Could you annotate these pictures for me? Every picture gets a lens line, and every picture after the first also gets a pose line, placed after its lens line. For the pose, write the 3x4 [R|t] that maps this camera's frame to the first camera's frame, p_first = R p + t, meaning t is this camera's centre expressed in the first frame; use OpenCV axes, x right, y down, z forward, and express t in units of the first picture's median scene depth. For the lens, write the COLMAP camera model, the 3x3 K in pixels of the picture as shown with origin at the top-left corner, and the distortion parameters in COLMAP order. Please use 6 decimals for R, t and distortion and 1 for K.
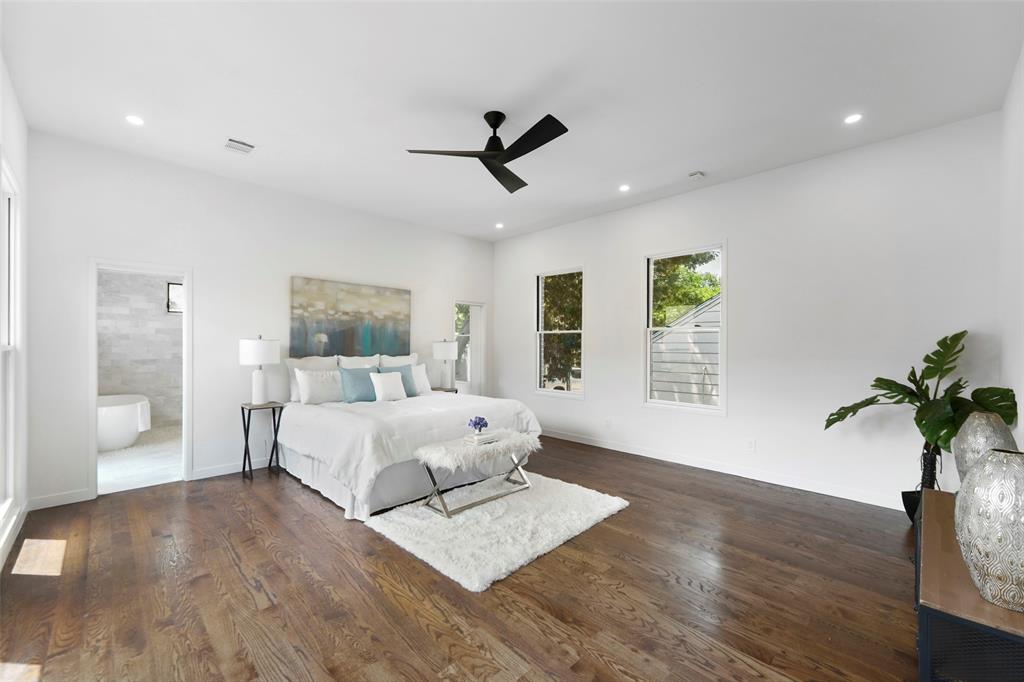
lens RADIAL K [[408.8, 0, 507.5], [0, 408.8, 343.9], [0, 0, 1]] dist [-0.002471, -0.000295]
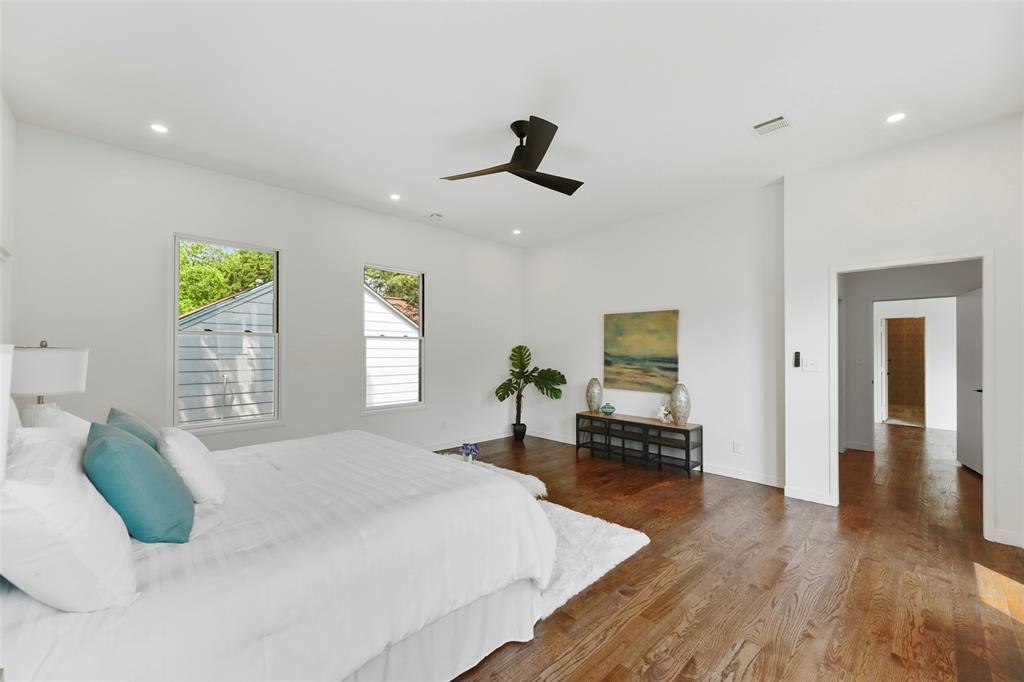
lens RADIAL K [[408.8, 0, 507.5], [0, 408.8, 343.9], [0, 0, 1]] dist [-0.002471, -0.000295]
pose [[0.017491, 0.009101, 0.999806, -1.002860], [-0.008411, 0.999925, -0.008955, -0.016276], [-0.999812, -0.008253, 0.017566, 1.011465]]
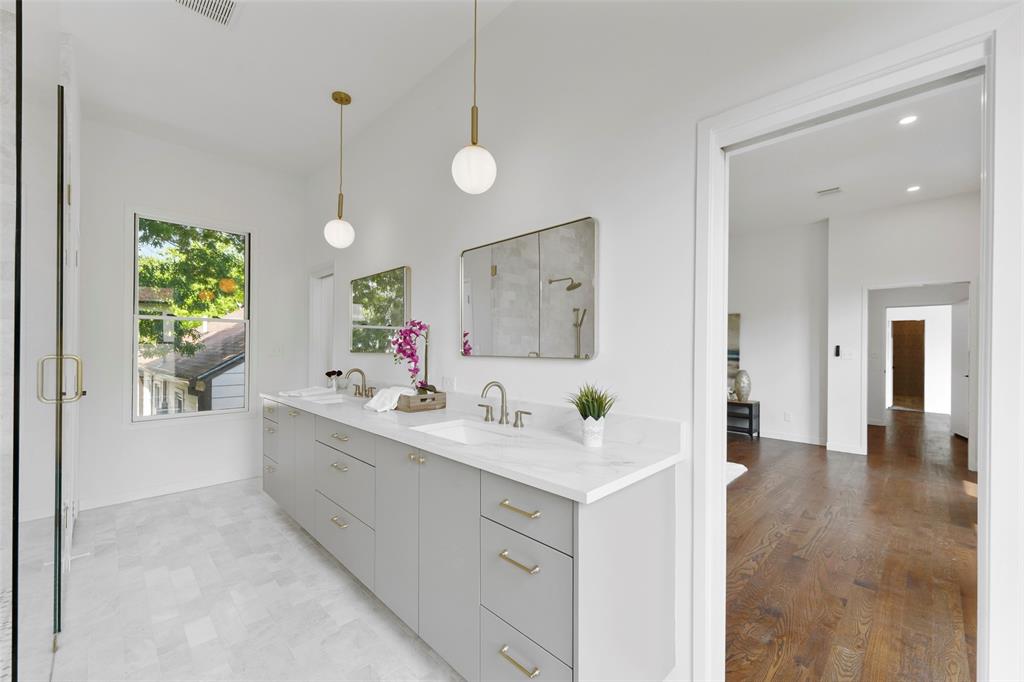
lens RADIAL K [[408.8, 0, 507.5], [0, 408.8, 343.9], [0, 0, 1]] dist [-0.002471, -0.000295]
pose [[0.010896, 0.003500, 0.999935, -1.460122], [-0.016099, 0.999865, -0.003324, 0.008753], [-0.999811, -0.016061, 0.010950, 1.501122]]
